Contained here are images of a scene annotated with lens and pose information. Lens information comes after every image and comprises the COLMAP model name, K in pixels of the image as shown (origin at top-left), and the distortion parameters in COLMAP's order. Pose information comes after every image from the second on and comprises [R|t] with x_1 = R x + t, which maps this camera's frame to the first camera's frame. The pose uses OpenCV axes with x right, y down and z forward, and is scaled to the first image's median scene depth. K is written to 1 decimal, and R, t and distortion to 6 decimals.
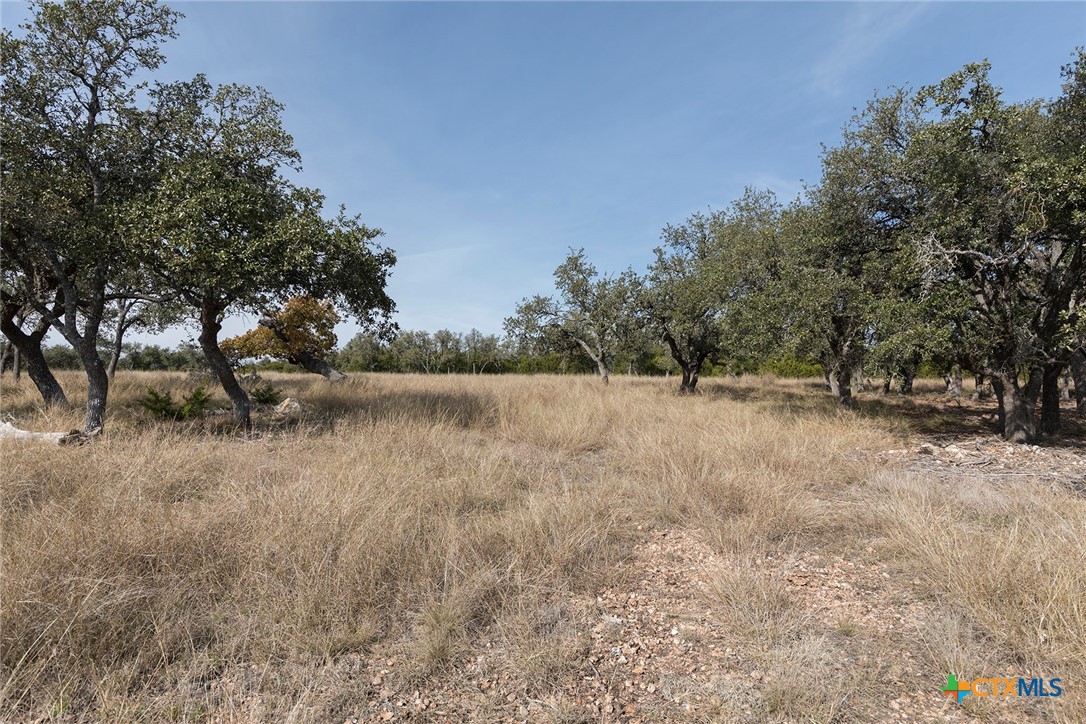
lens RADIAL K [[620.0, 0, 537.3], [0, 620.0, 365.4], [0, 0, 1]] dist [0.033871, 0.000209]
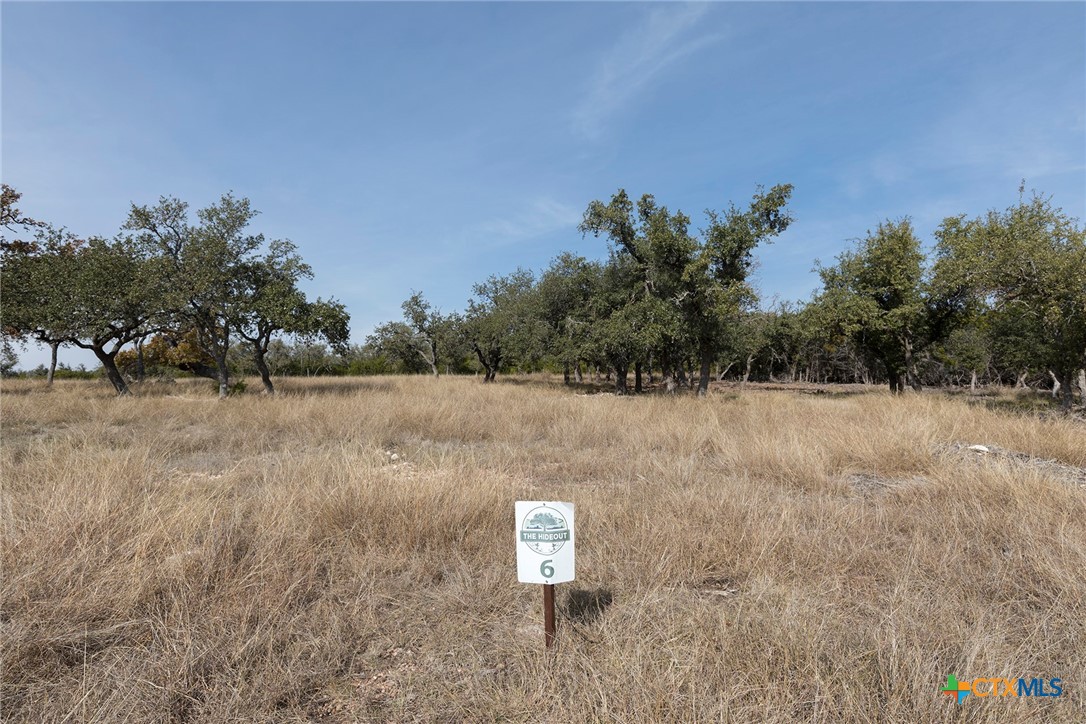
lens RADIAL K [[620.0, 0, 540.5], [0, 620.0, 365.3], [0, 0, 1]] dist [0.033871, 0.000209]
pose [[0.951917, -0.013892, 0.306040, -0.124777], [0.015336, 0.999880, -0.002314, 0.003292], [-0.305971, 0.006896, 0.952016, -0.580348]]
